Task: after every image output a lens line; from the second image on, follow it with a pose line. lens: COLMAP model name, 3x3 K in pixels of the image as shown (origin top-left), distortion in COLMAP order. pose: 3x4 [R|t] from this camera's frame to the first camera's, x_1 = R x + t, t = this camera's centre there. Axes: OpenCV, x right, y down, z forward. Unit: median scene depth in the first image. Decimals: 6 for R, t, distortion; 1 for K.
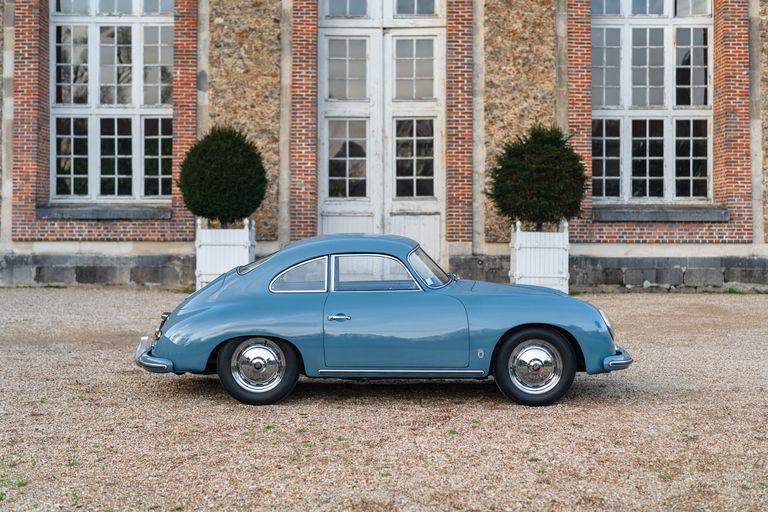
lens RADIAL K [[1307.7, 0, 402.3], [0, 1307.7, 264.0], [0, 0, 1]] dist [0.104068, 0.000000]
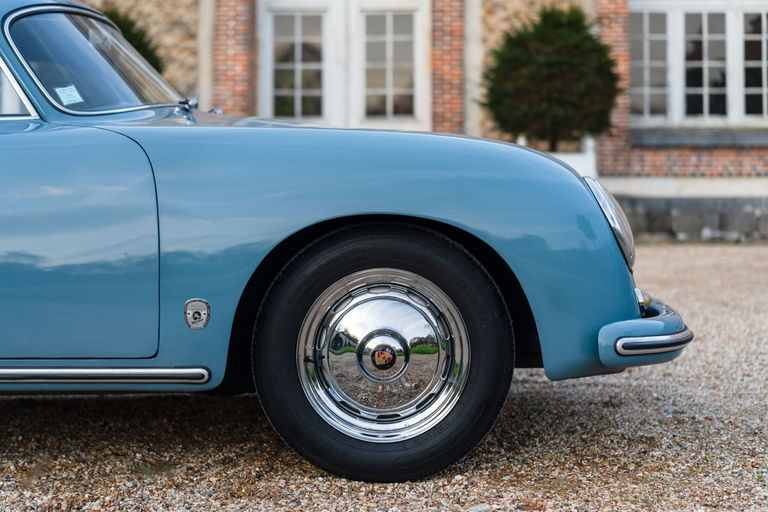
lens RADIAL K [[1307.7, 0, 440.9], [0, 1307.7, 187.2], [0, 0, 1]] dist [0.104068, 0.000000]
pose [[0.999936, -0.003393, -0.010751, 0.048643], [0.002926, 0.999064, -0.043165, 0.021199], [0.010887, 0.043130, 0.999010, 0.279480]]
